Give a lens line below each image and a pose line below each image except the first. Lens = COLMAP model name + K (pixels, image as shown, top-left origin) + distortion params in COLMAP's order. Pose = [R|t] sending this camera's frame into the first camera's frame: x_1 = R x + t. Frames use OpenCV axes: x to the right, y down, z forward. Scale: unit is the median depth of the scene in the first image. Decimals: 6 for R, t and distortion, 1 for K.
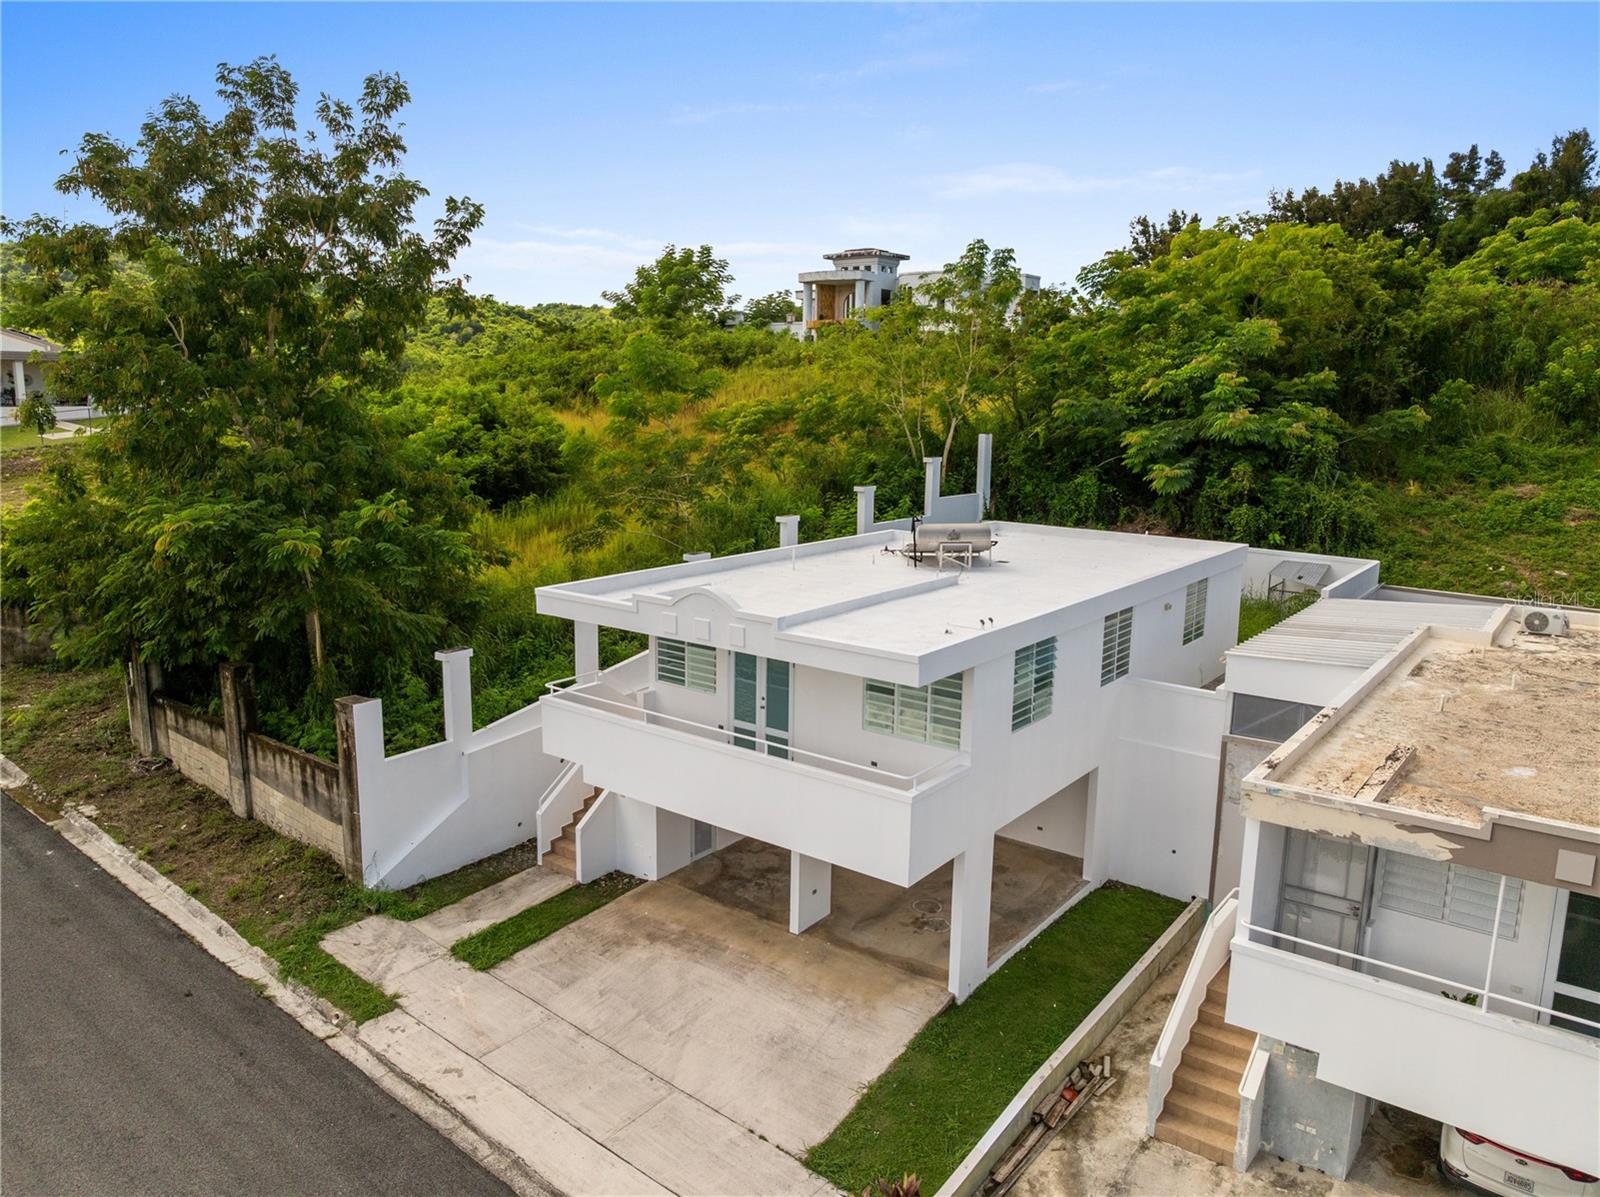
lens RADIAL K [[1130.7, 0, 792.0], [0, 1130.7, 596.1], [0, 0, 1]] dist [-0.033912, -0.000484]
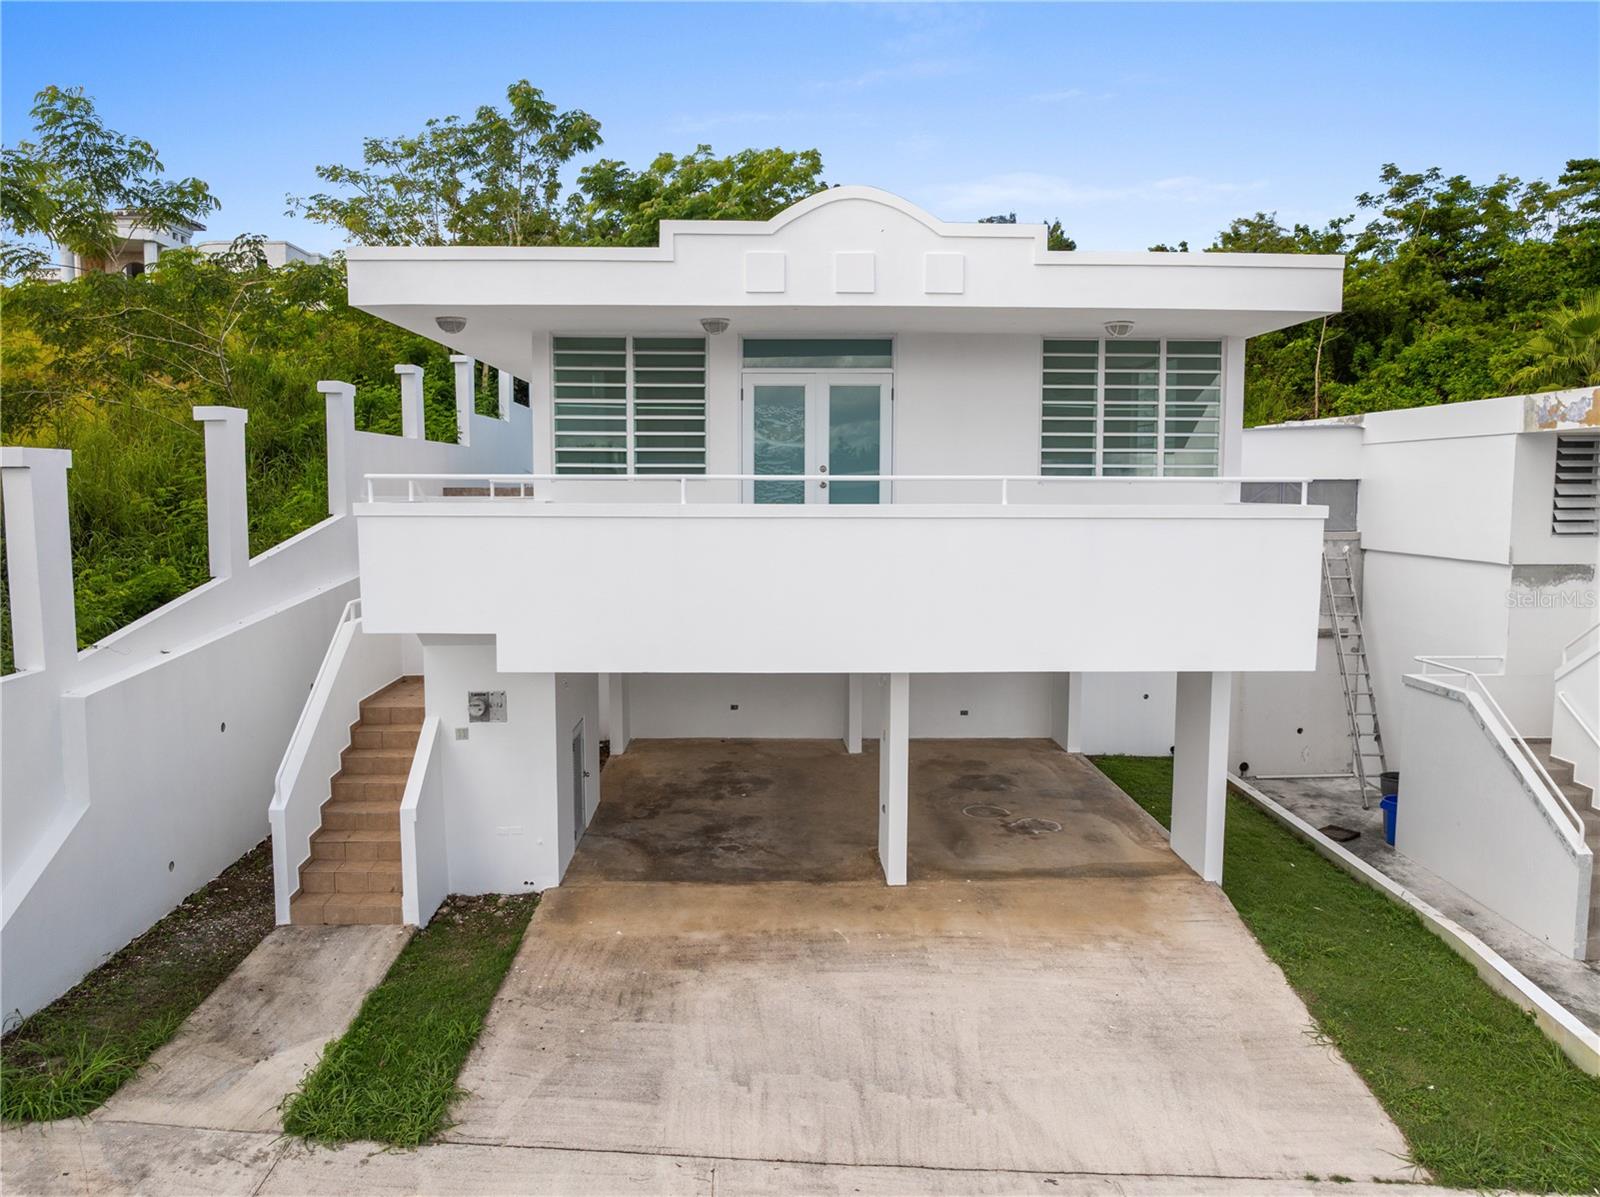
lens RADIAL K [[1130.4, 0, 800.0], [0, 1130.4, 598.5], [0, 0, 1]] dist [-0.039792, -0.003775]
pose [[0.772457, -0.075654, 0.630545, -0.370644], [0.122670, 0.991955, -0.031261, 0.162589], [-0.623107, 0.101497, 0.775523, 0.558941]]
